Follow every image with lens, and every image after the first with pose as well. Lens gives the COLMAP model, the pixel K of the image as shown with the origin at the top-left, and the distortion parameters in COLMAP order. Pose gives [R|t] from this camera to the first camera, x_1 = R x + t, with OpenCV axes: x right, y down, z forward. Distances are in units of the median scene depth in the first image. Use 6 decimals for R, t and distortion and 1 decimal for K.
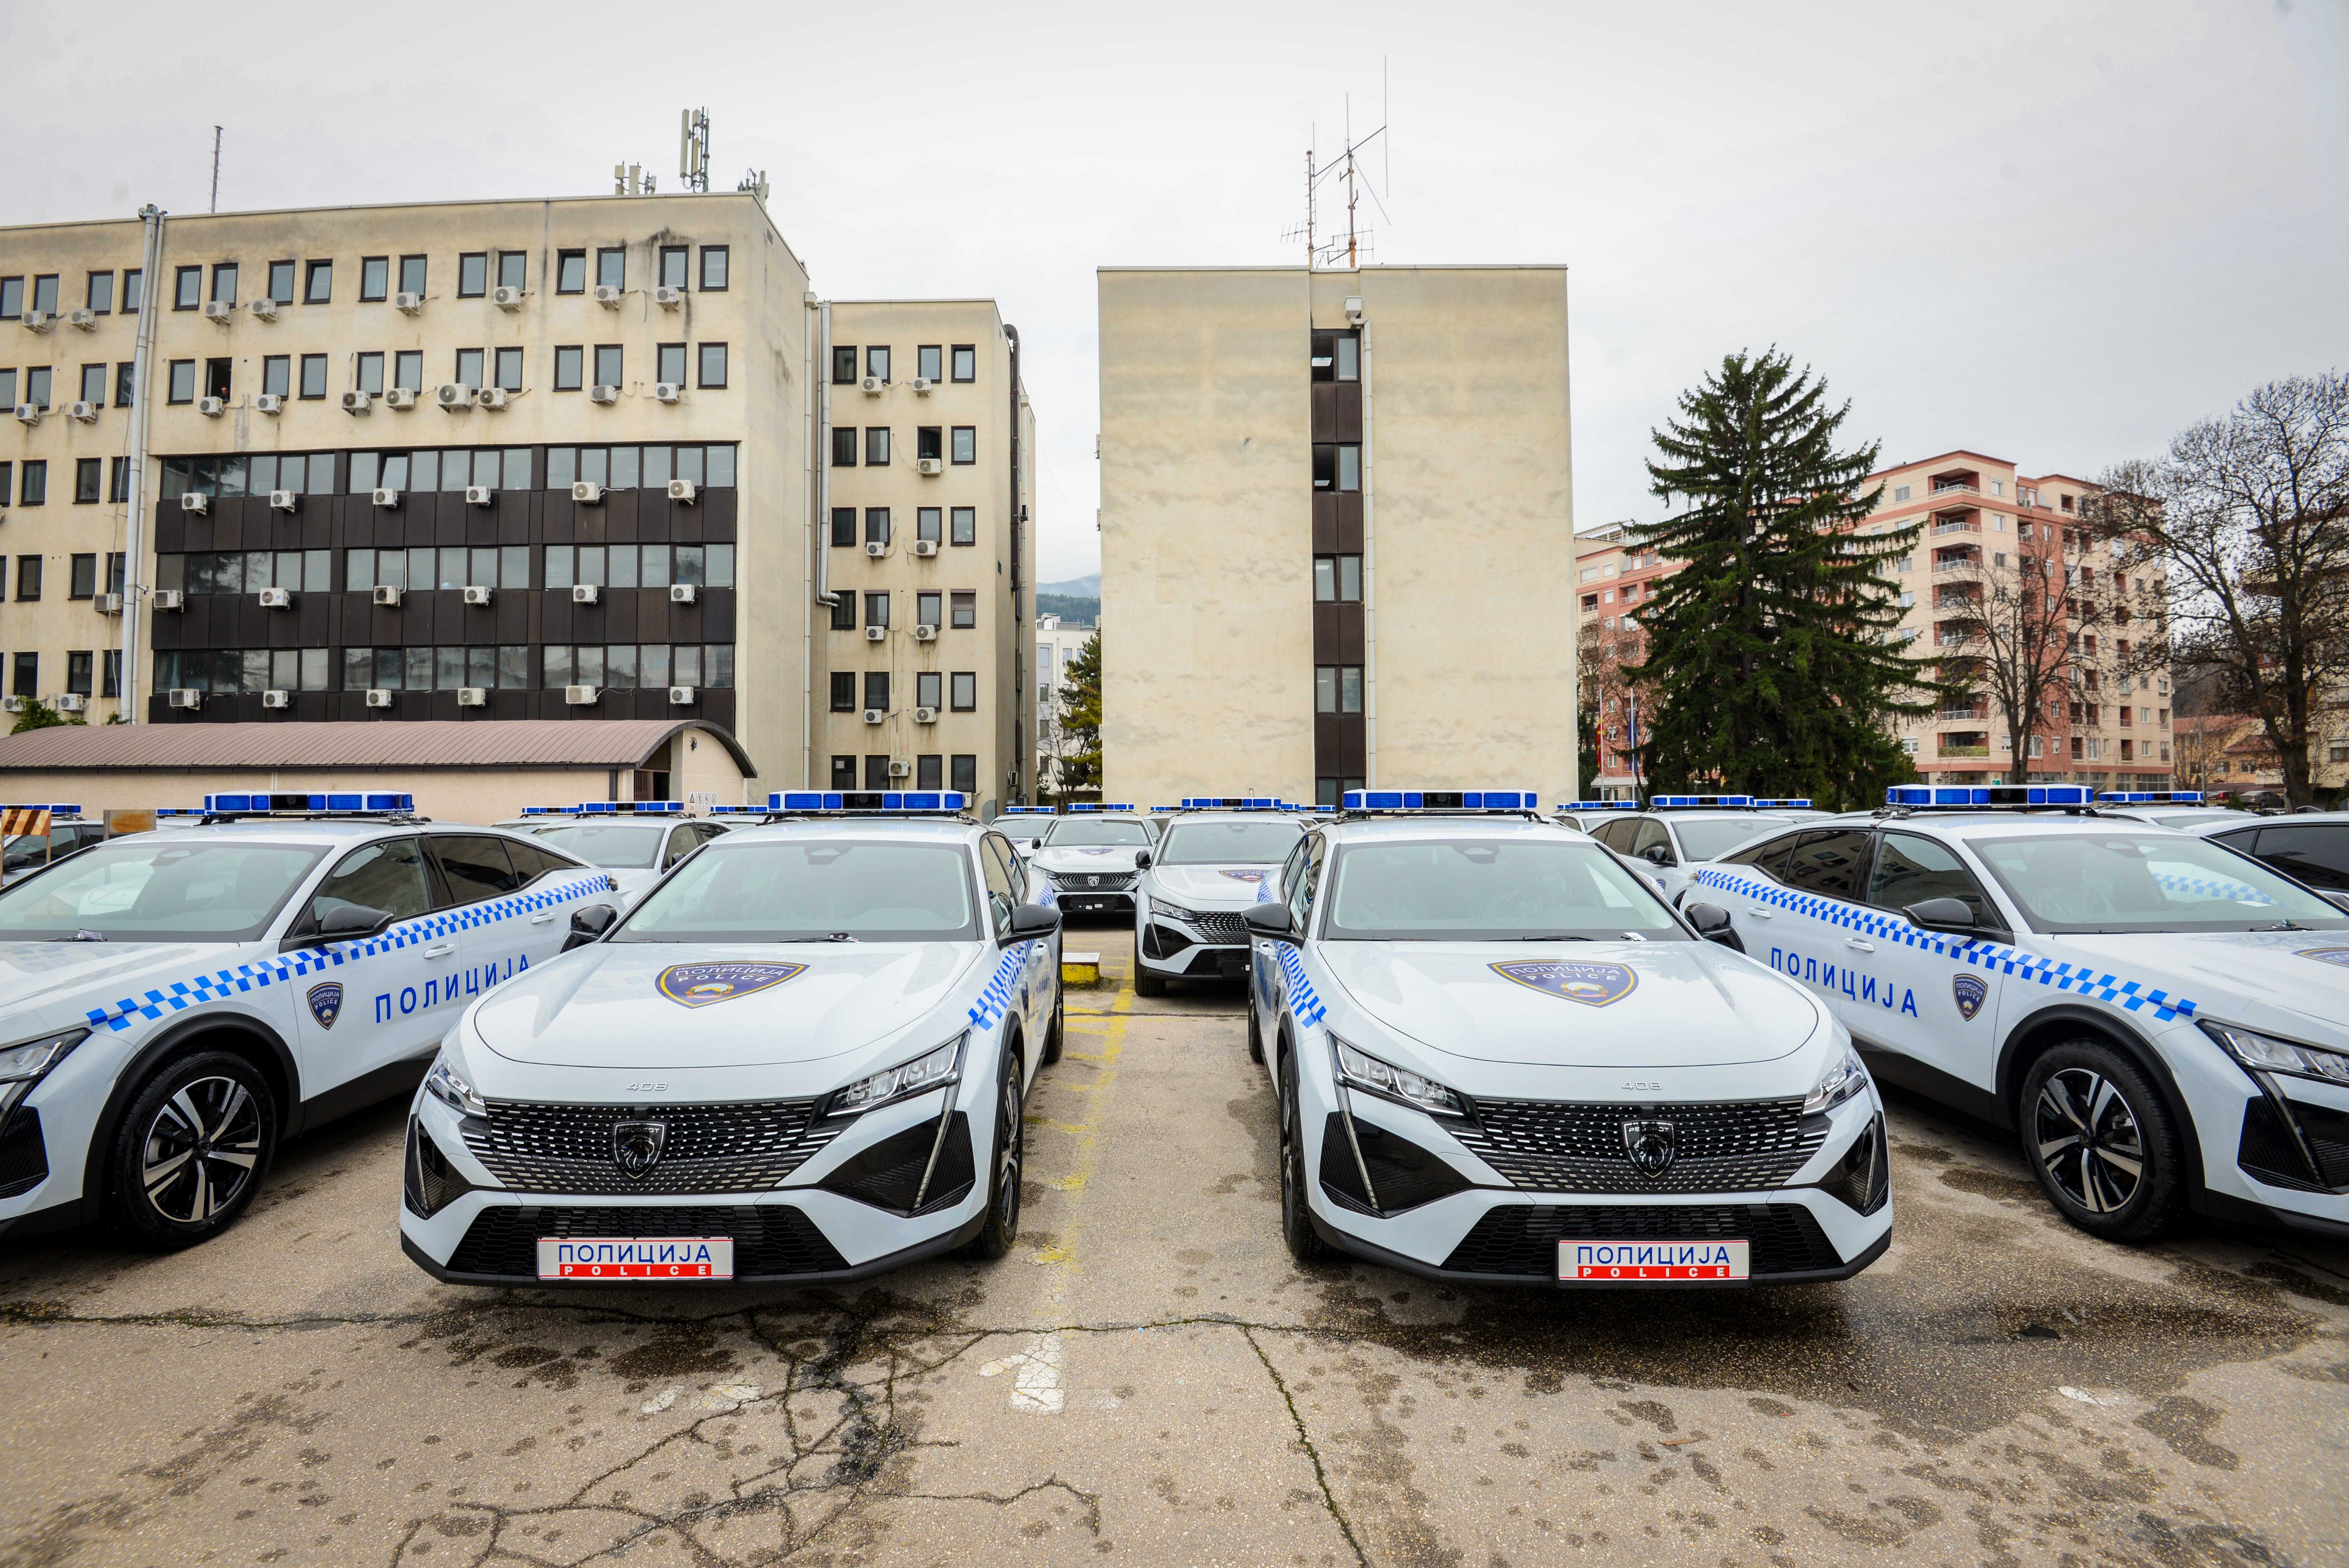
lens RADIAL K [[1090.0, 0, 1174.5], [0, 1090.0, 784.0], [0, 0, 1]] dist [-0.027754, -0.011146]
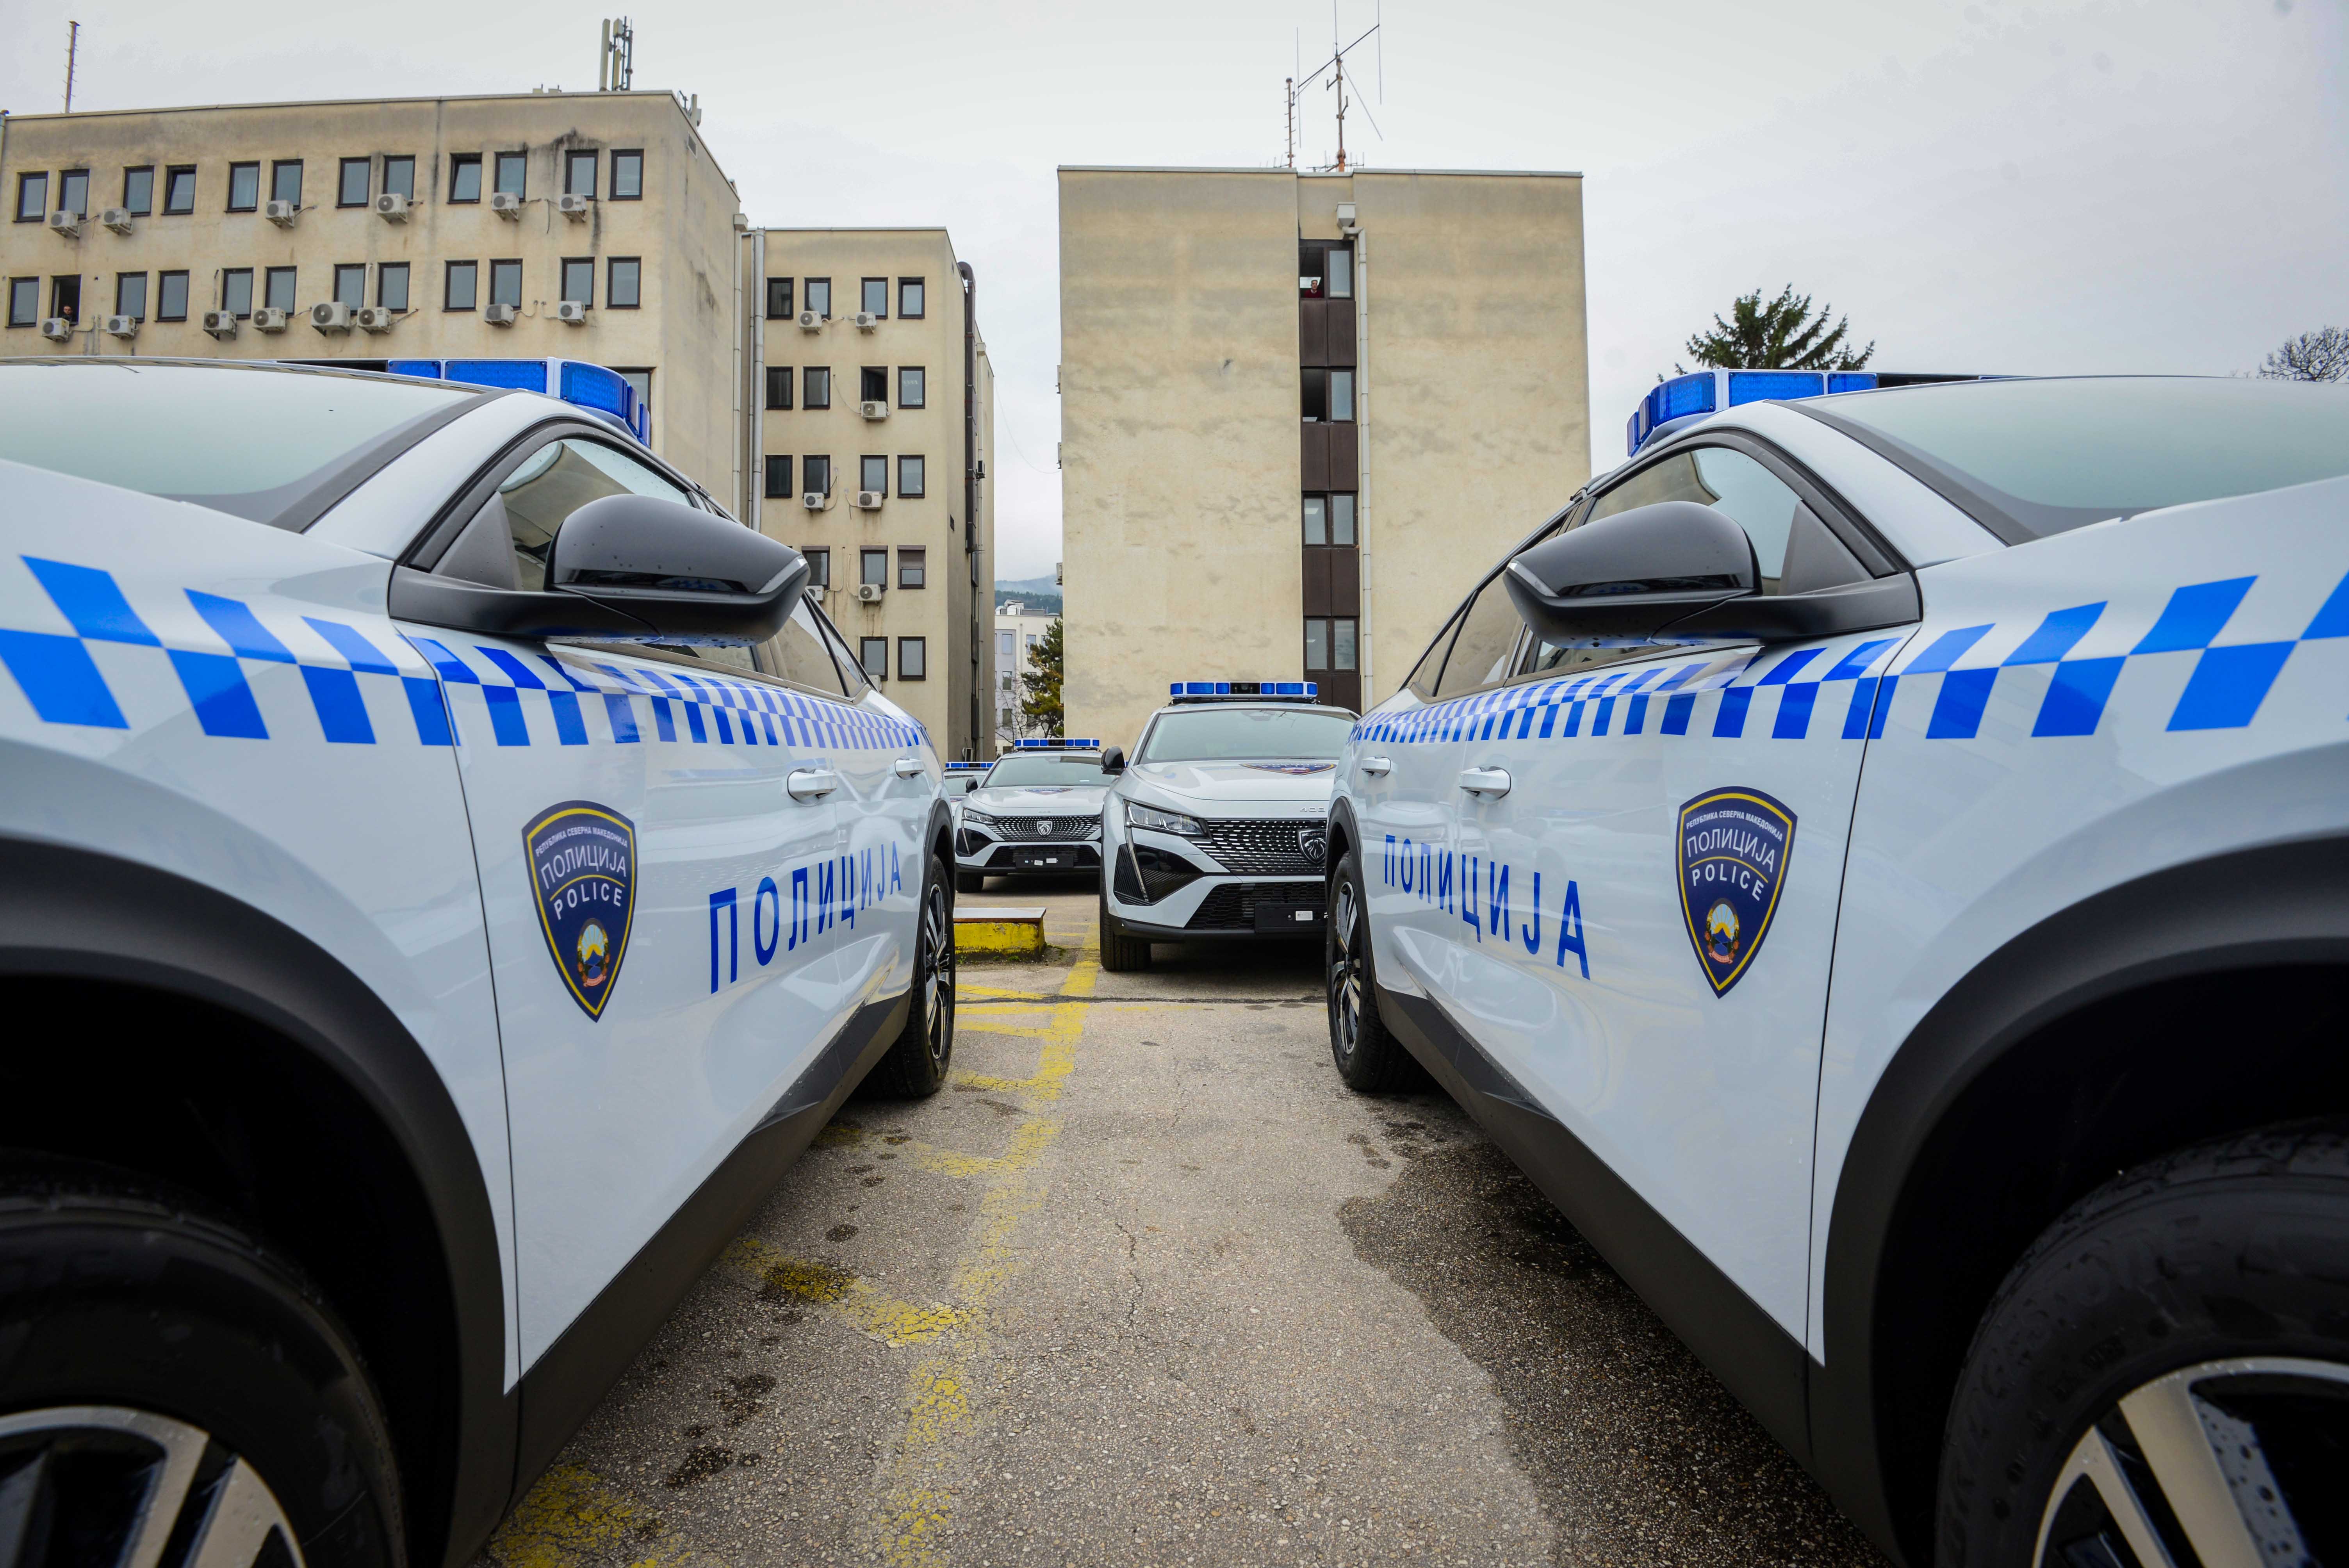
lens RADIAL K [[1090.0, 0, 1174.5], [0, 1090.0, 784.0], [0, 0, 1]] dist [-0.027754, -0.011146]
pose [[0.999525, -0.001623, 0.030789, -0.003638], [0.001597, 0.999998, 0.000871, 0.023860], [-0.030790, -0.000821, 0.999526, 0.104444]]
